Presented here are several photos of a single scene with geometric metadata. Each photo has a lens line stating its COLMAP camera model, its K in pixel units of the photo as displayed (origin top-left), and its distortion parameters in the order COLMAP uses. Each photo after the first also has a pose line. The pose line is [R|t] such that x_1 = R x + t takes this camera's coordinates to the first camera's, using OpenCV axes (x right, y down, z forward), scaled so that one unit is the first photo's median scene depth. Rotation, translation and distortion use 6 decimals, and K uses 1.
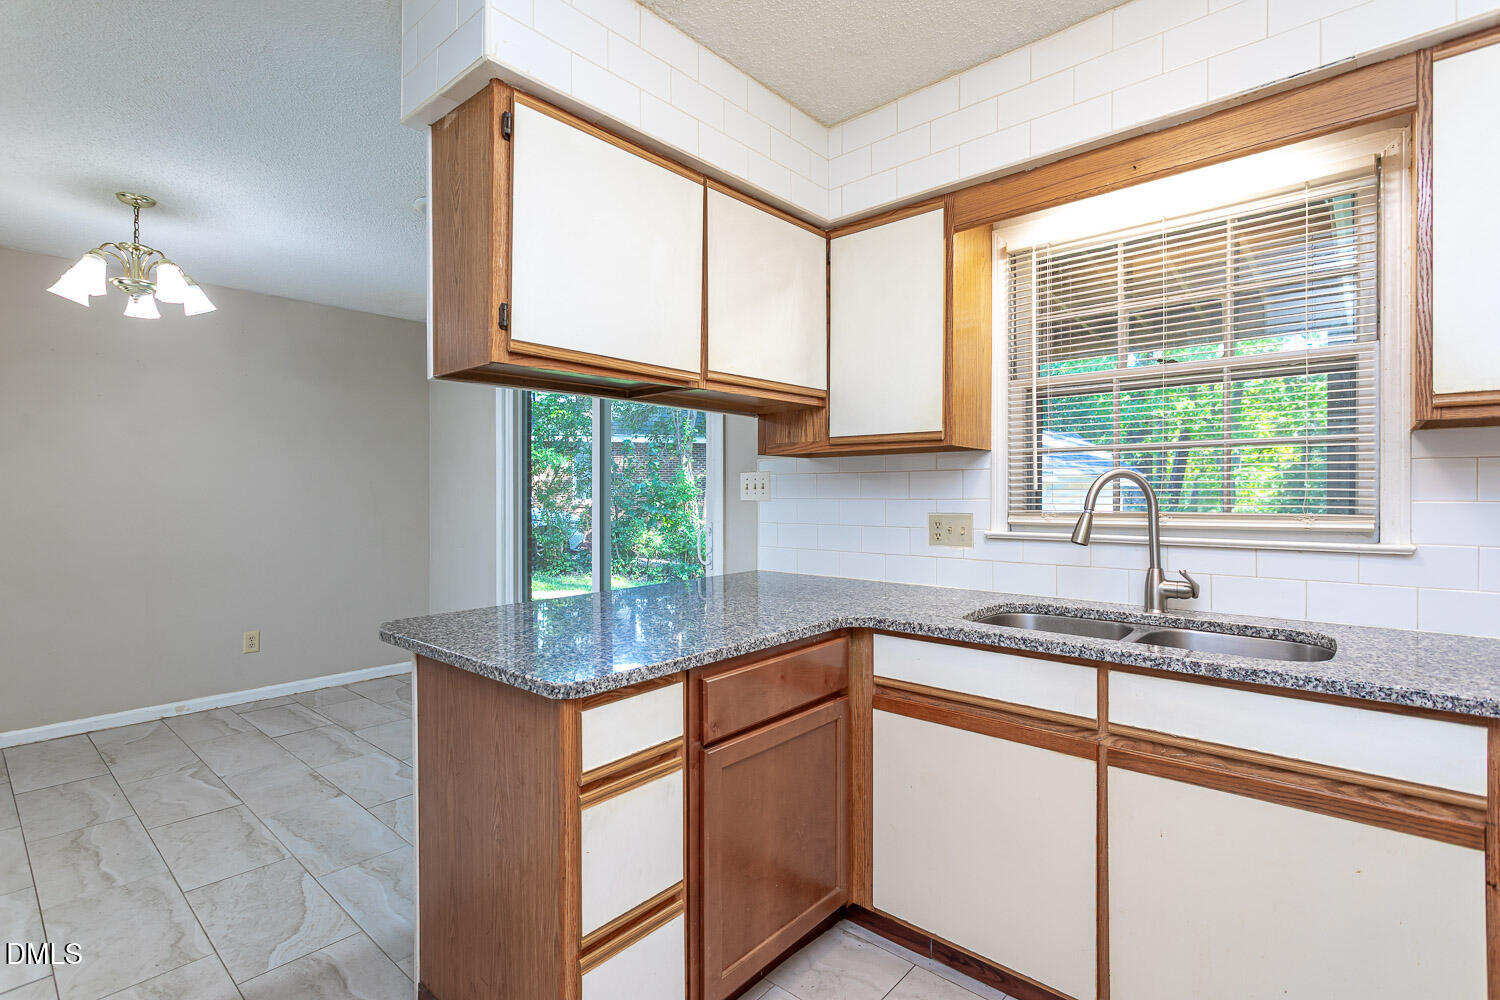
lens RADIAL K [[706.1, 0, 738.4], [0, 706.1, 495.2], [0, 0, 1]] dist [0.000070, 0.001427]
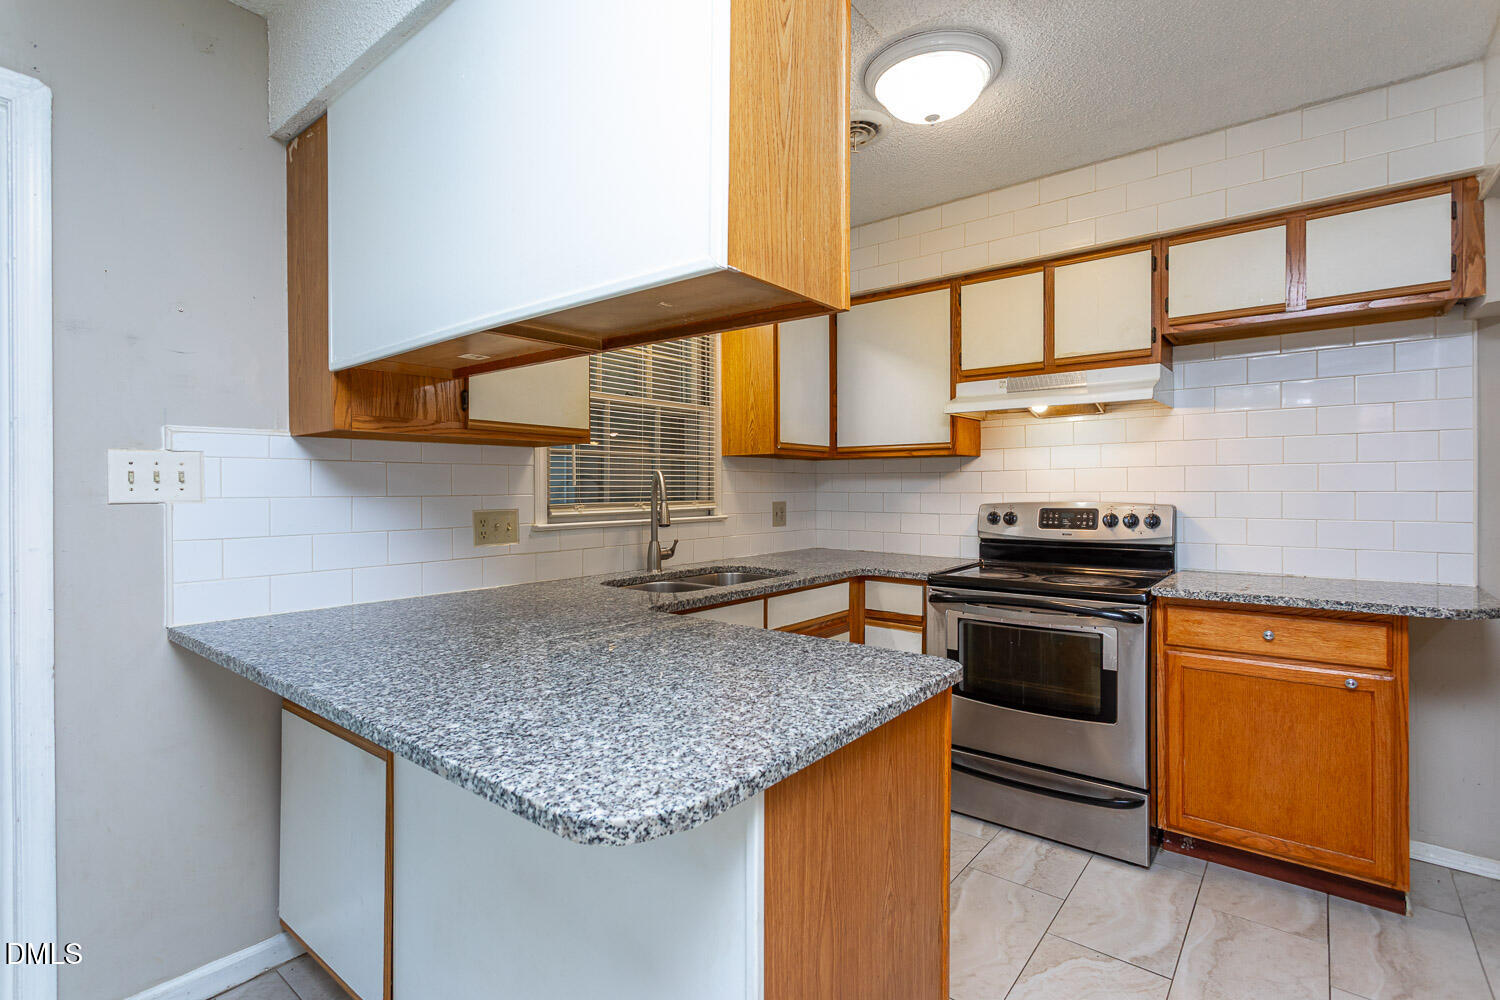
lens RADIAL K [[712.4, 0, 740.9], [0, 712.4, 493.4], [0, 0, 1]] dist [0.001640, 0.000790]
pose [[-0.056117, -0.005073, 0.998411, -0.858086], [0.005160, 0.999972, 0.005371, 0.000243], [-0.998411, 0.005453, -0.056089, 0.908208]]
